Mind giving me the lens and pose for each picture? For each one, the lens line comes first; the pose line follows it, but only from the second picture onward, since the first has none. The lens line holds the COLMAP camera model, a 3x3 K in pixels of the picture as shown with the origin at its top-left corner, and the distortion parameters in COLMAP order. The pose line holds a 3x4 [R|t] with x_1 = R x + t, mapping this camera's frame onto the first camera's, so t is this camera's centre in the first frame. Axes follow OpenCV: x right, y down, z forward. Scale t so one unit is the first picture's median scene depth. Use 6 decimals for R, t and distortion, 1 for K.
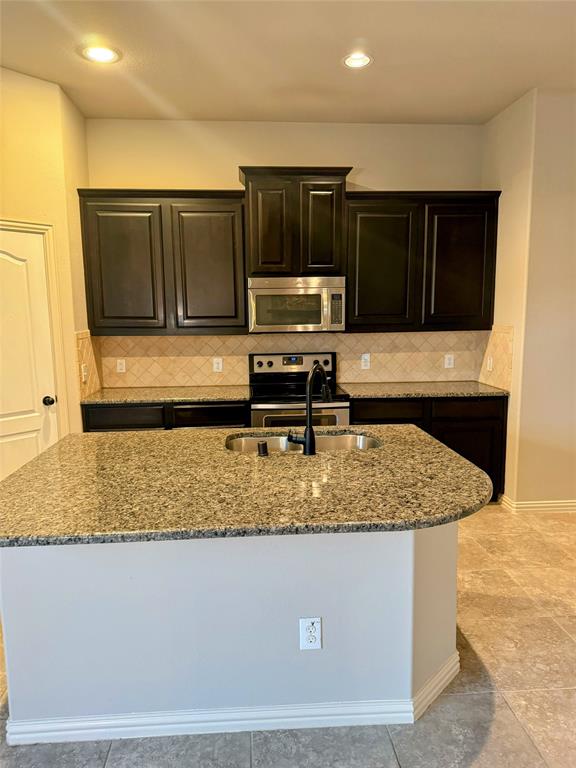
lens RADIAL K [[534.7, 0, 282.1], [0, 534.7, 387.7], [0, 0, 1]] dist [0.102155, -0.131997]
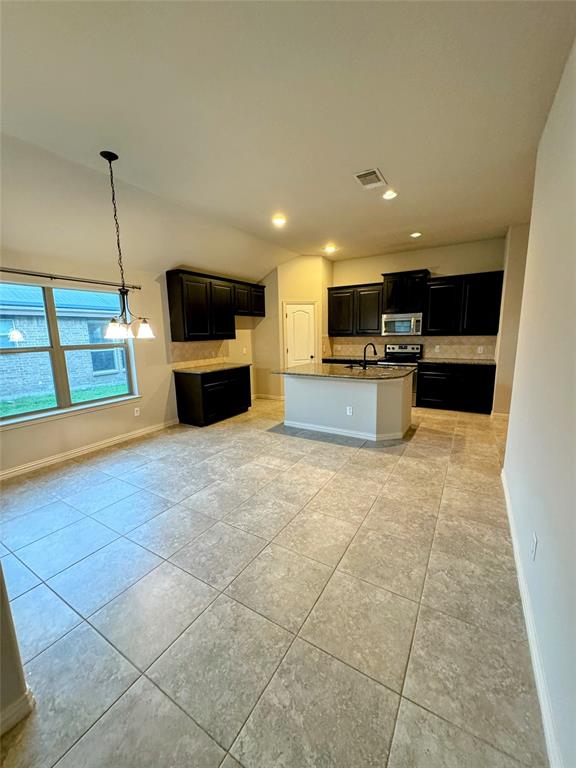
lens RADIAL K [[305.1, 0, 289.0], [0, 305.1, 385.1], [0, 0, 1]] dist [-0.000918, 0.000140]
pose [[0.821017, 0.093183, -0.563248, 0.429459], [-0.069468, 0.995565, 0.063446, 0.075149], [0.566662, -0.012963, 0.823848, -0.493518]]
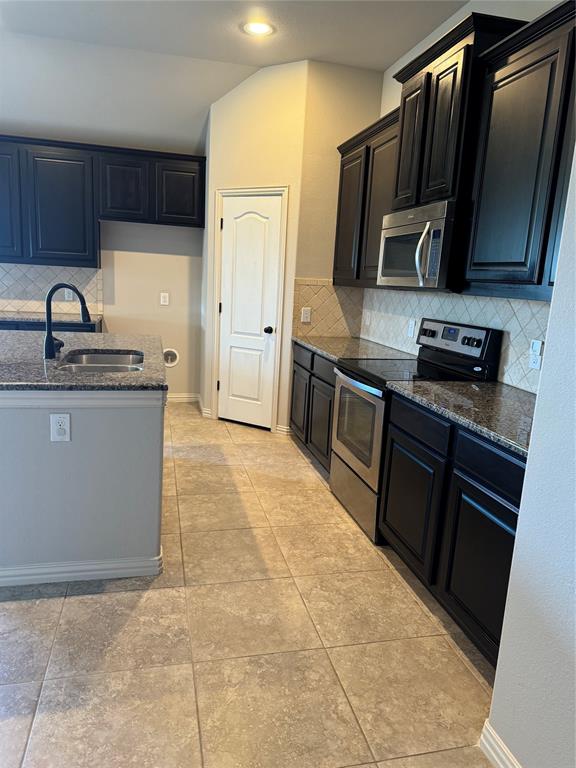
lens RADIAL K [[534.7, 0, 282.1], [0, 534.7, 387.7], [0, 0, 1]] dist [0.102155, -0.131997]
pose [[0.162373, 0.217306, -0.962504, 0.731141], [-0.194424, 0.963371, 0.184703, -0.075459], [0.967385, 0.157143, 0.198675, 0.717144]]
